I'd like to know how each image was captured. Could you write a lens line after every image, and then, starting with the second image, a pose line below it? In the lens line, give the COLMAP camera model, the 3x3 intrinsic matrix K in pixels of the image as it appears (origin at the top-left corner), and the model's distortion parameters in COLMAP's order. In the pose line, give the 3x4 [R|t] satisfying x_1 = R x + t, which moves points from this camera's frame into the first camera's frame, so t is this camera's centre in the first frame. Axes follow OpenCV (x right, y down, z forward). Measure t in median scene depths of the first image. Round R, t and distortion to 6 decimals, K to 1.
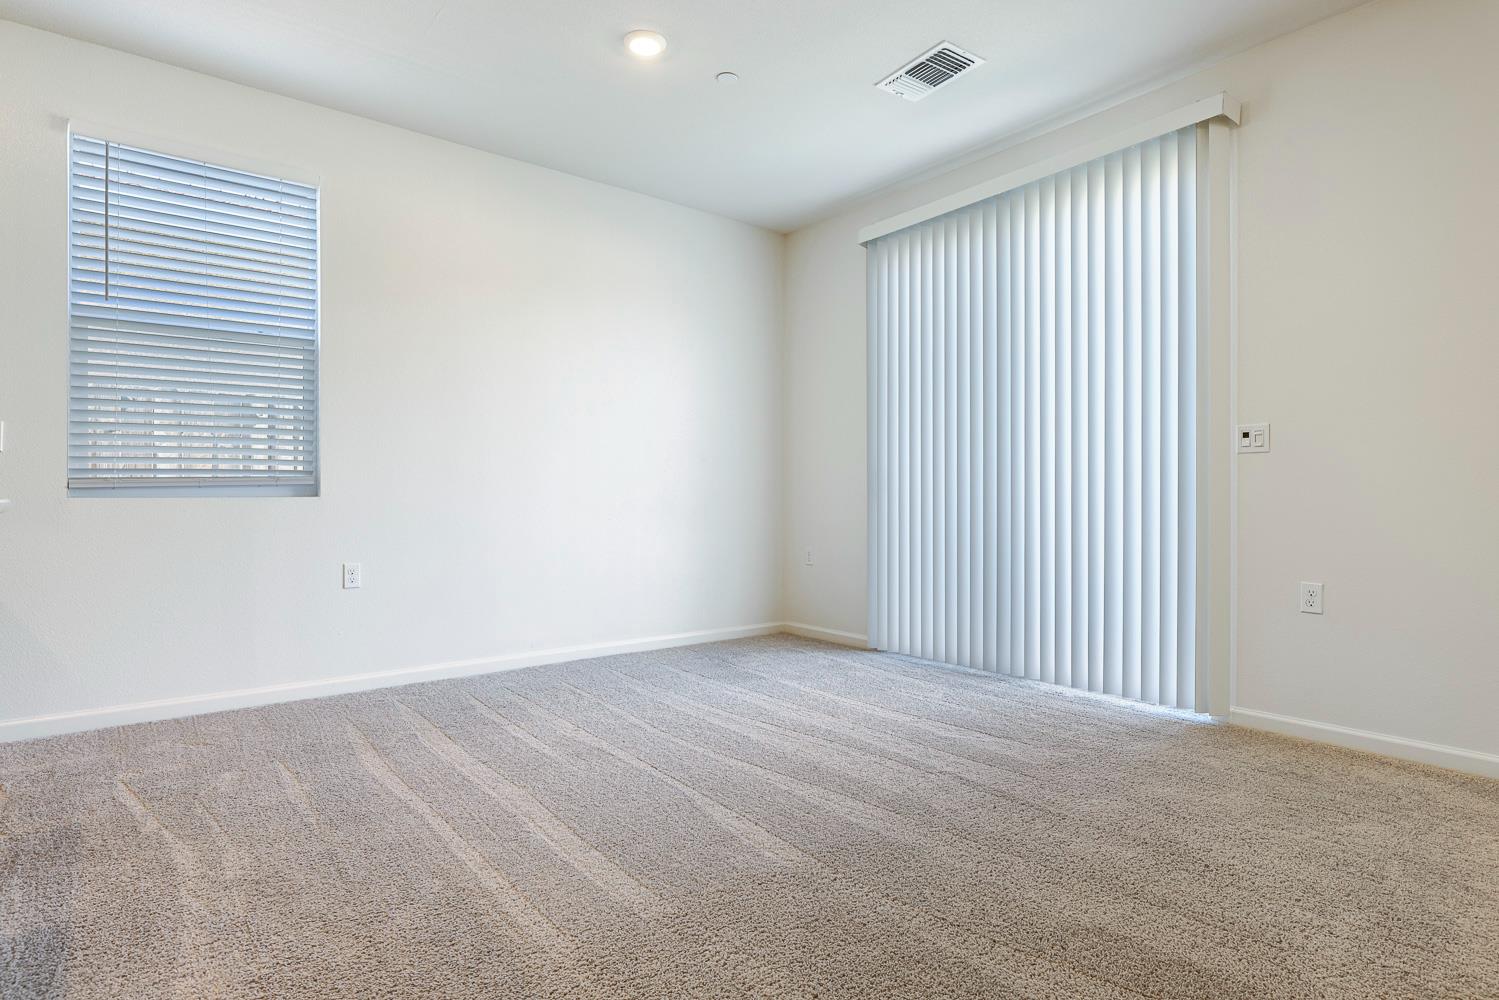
lens RADIAL K [[790.9, 0, 746.4], [0, 790.9, 490.9], [0, 0, 1]] dist [0.001537, 0.001574]
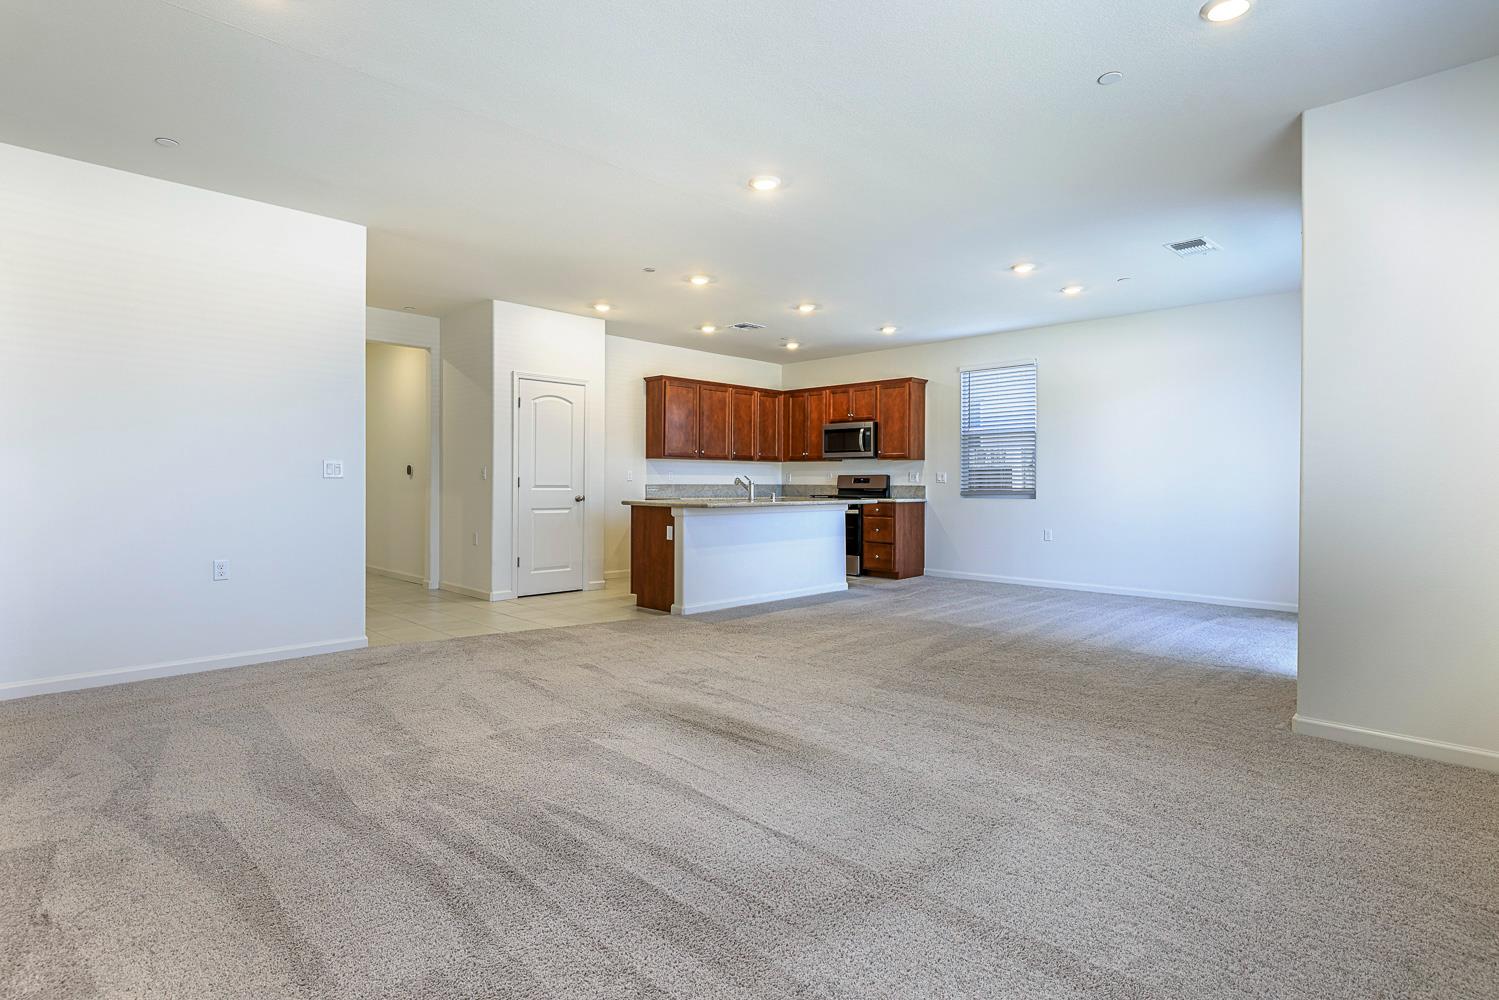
lens RADIAL K [[754.2, 0, 745.4], [0, 754.2, 480.9], [0, 0, 1]] dist [0.016616, -0.000039]
pose [[0.132560, -0.001578, -0.991174, 1.702493], [0.001603, 0.999998, -0.001377, -0.047719], [0.991174, -0.001407, 0.132563, -0.140158]]
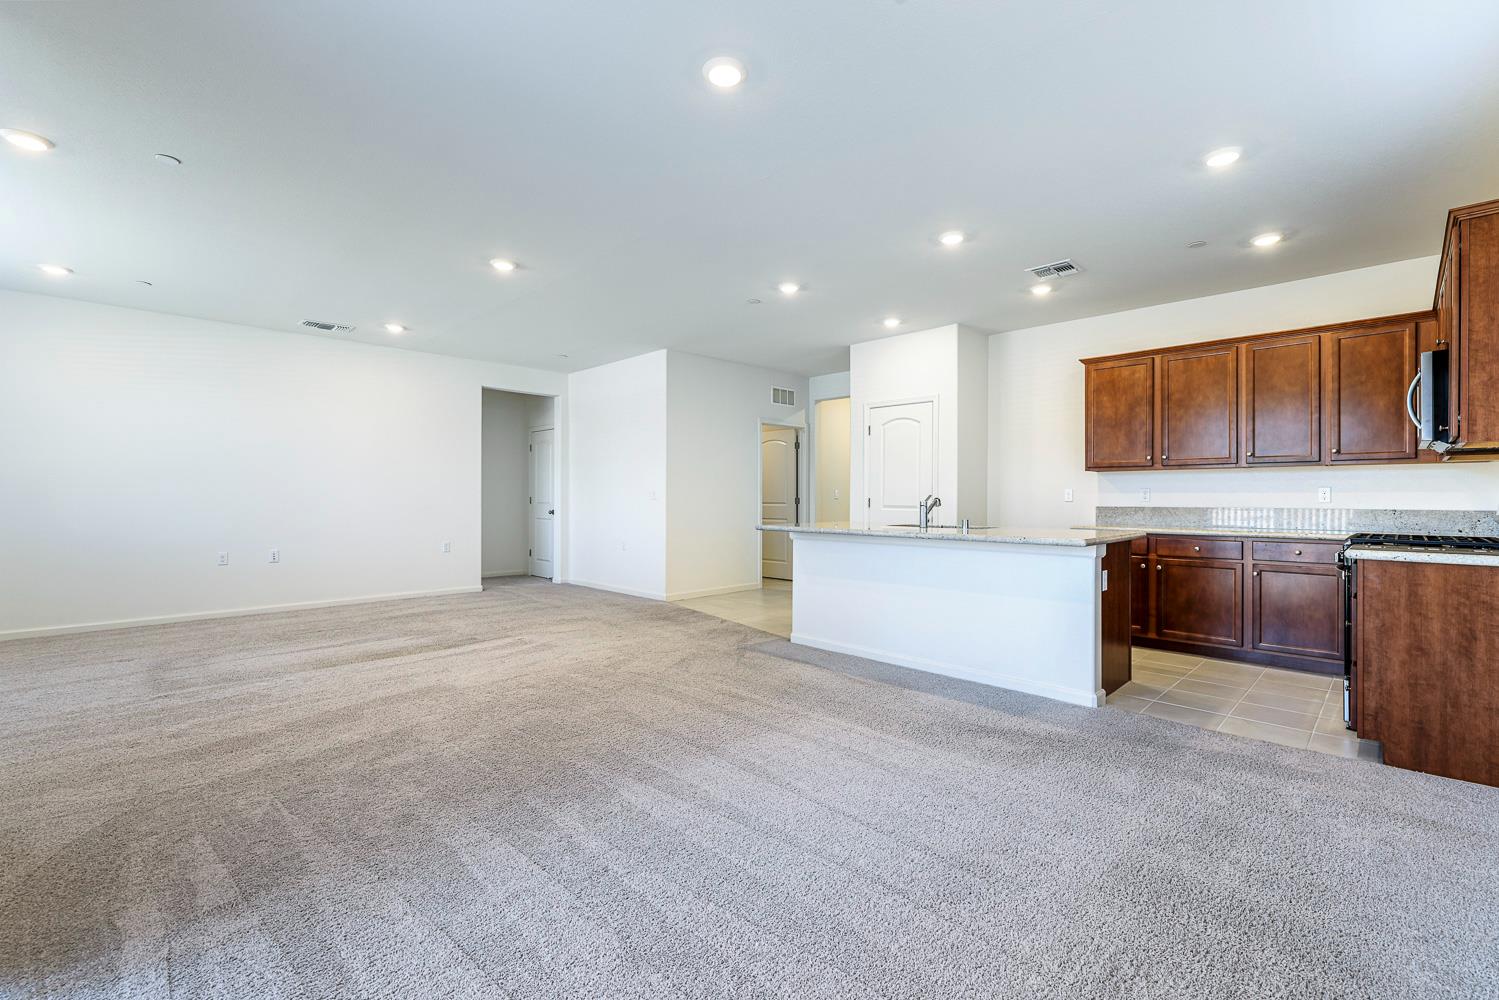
lens RADIAL K [[644.2, 0, 752.4], [0, 644.2, 489.8], [0, 0, 1]] dist [0.000184, 0.000142]
pose [[-0.991291, -0.005477, -0.131575, 0.104377], [-0.003239, 0.999846, -0.017221, -0.051456], [0.131650, -0.016644, -0.991157, 1.471603]]
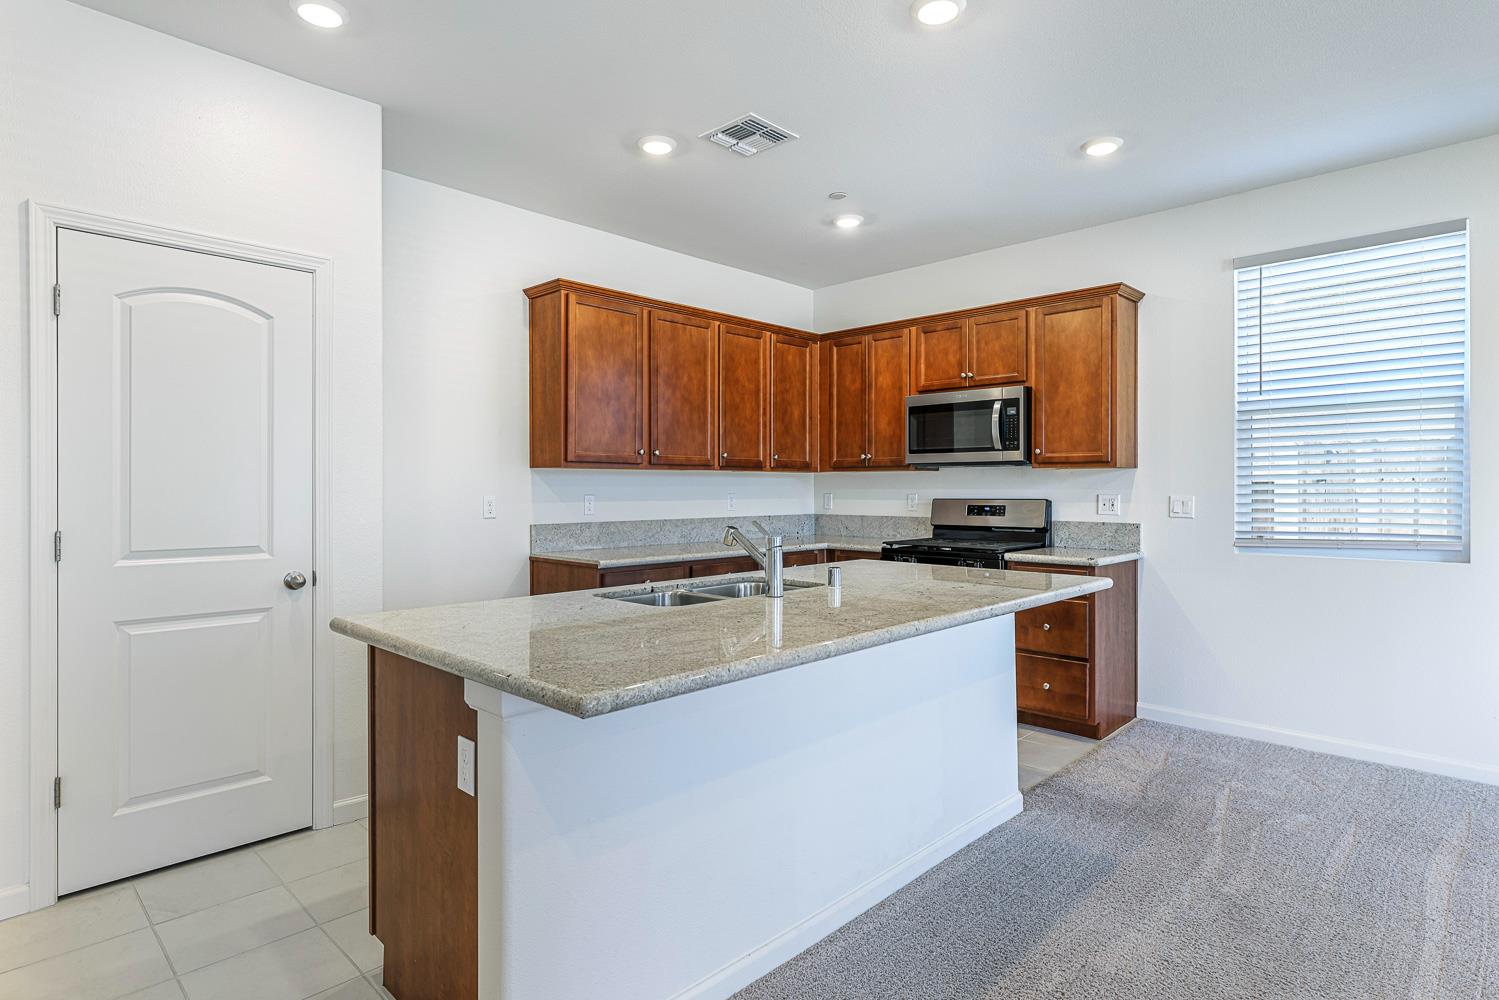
lens RADIAL K [[790.9, 0, 746.4], [0, 790.9, 490.9], [0, 0, 1]] dist [0.001537, 0.001574]
pose [[0.140144, 0.002670, -0.990128, 0.289958], [0.006973, 0.999969, 0.003684, -0.097281], [0.990107, -0.007421, 0.140121, 0.034695]]
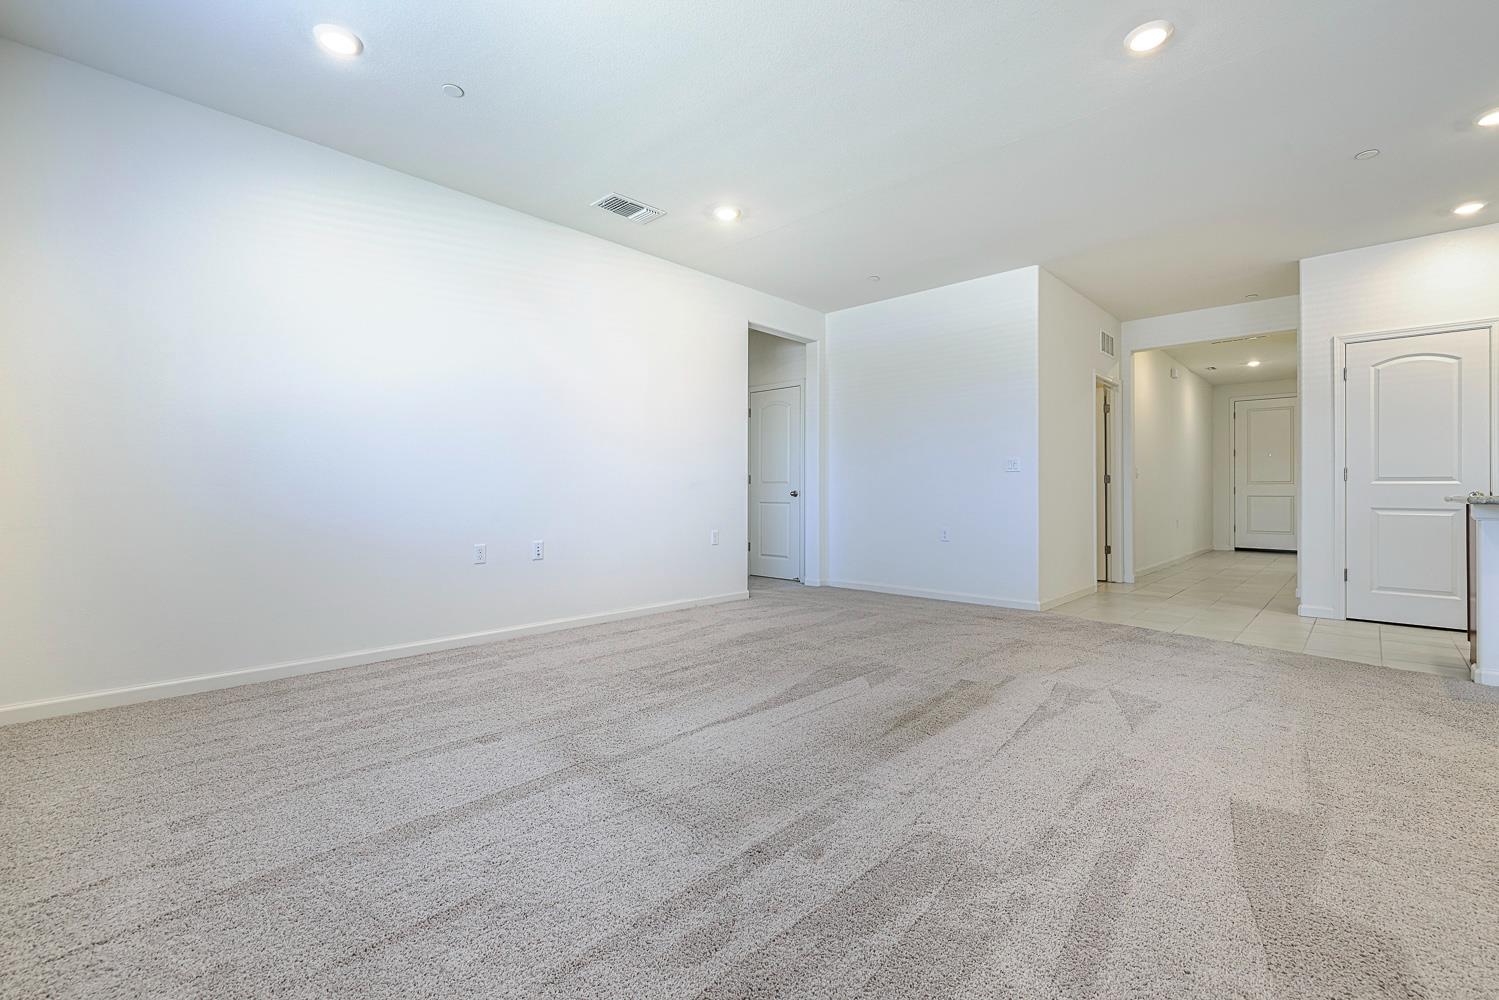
lens RADIAL K [[651.4, 0, 747.2], [0, 651.4, 486.8], [0, 0, 1]] dist [-0.000917, 0.000009]
pose [[-0.987813, -0.004709, -0.155574, 1.046553], [-0.002464, 0.999890, -0.014622, 0.006361], [0.155626, -0.014060, -0.987716, 0.754185]]
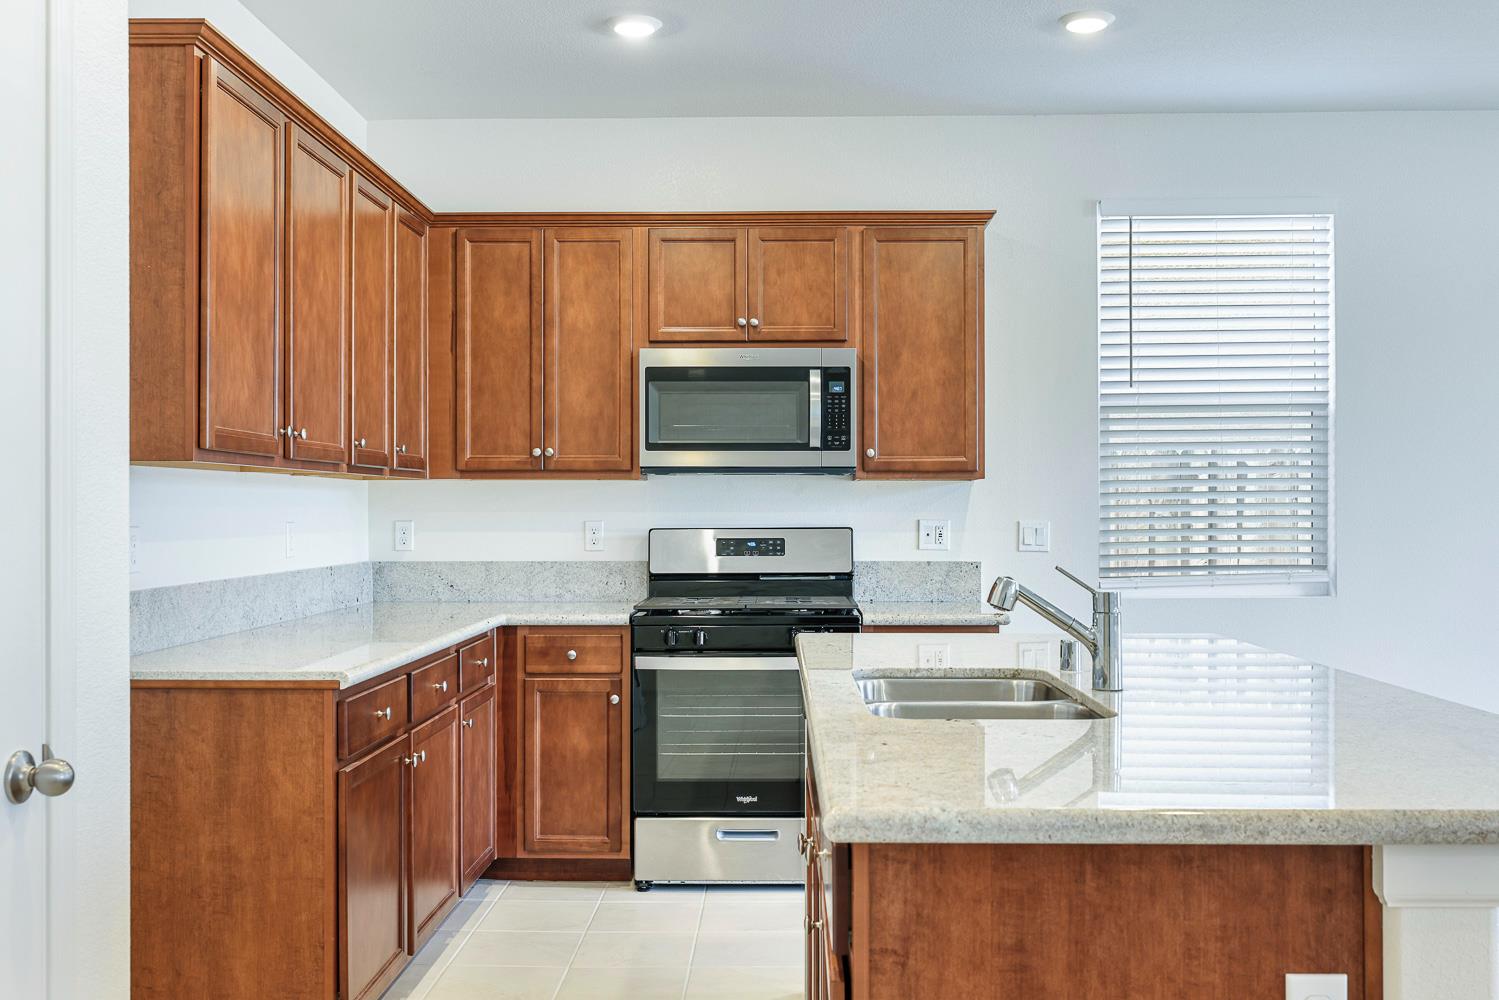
lens RADIAL K [[1450.9, 0, 749.5], [0, 1450.9, 500.0], [0, 0, 1]] dist [0.003271, 0.002683]
pose [[0.777372, -0.005340, -0.629018, -0.080646], [0.005882, 0.999982, -0.001219, -0.103511], [0.629013, -0.002752, 0.777390, -0.593188]]
